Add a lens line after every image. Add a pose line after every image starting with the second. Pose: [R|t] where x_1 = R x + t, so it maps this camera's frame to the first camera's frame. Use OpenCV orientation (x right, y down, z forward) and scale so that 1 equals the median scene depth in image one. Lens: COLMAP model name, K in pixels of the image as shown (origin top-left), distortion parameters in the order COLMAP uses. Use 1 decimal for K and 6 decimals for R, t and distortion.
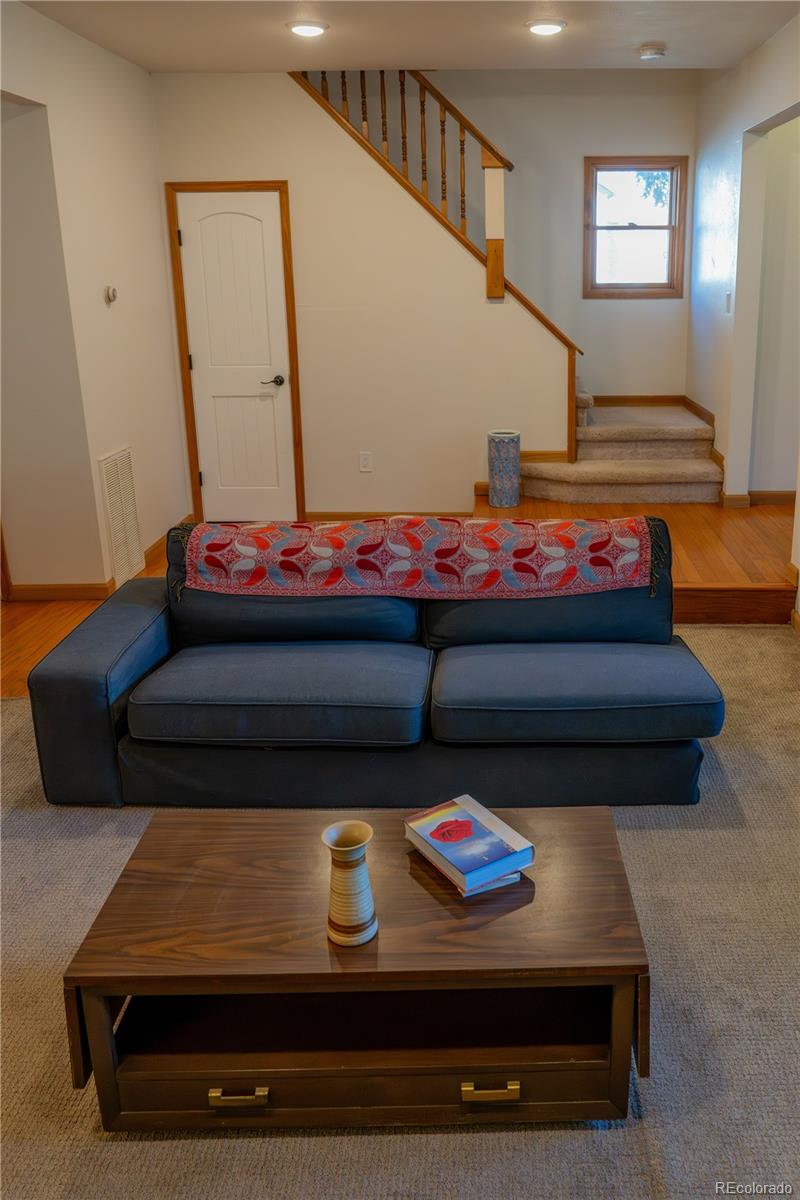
lens RADIAL K [[913.2, 0, 399.9], [0, 913.2, 562.4], [0, 0, 1]] dist [-0.031634, -0.001639]
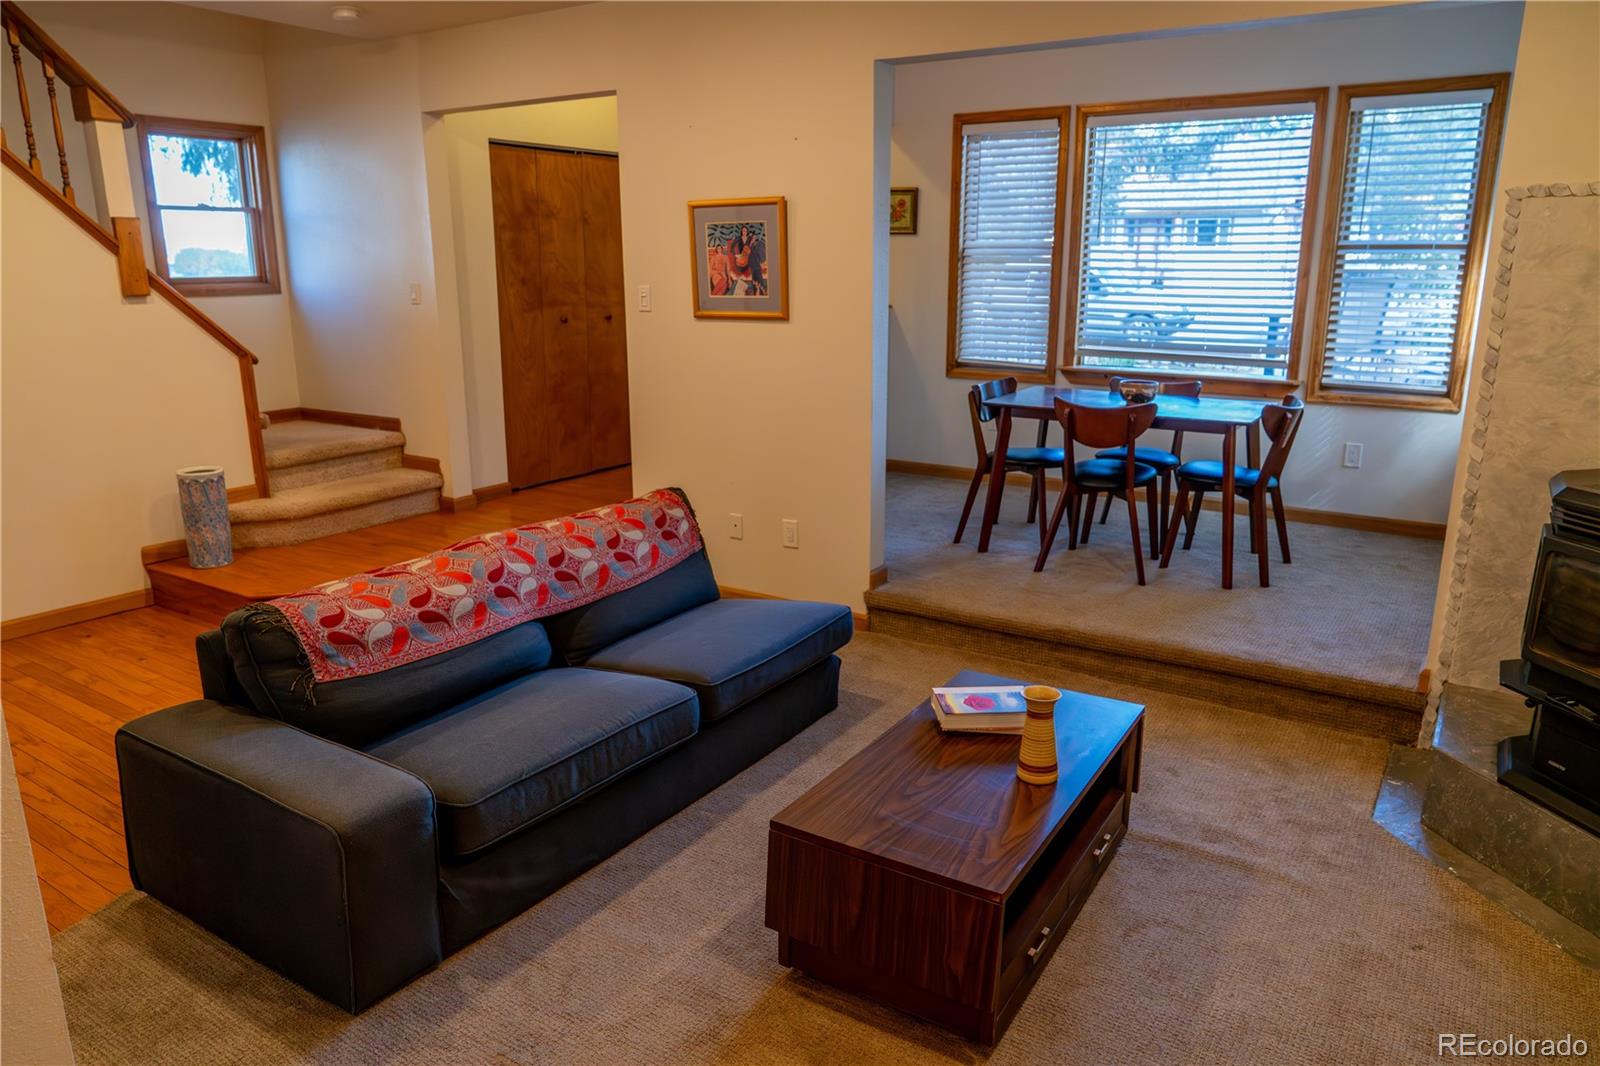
lens RADIAL K [[1082.7, 0, 800.0], [0, 1082.7, 533.0], [0, 0, 1]] dist [-0.009078, 0.000644]
pose [[0.551029, -0.201237, 0.809859, -0.350737], [0.255757, 0.964510, 0.065648, -0.023316], [-0.794327, 0.170953, 0.582940, 0.087573]]
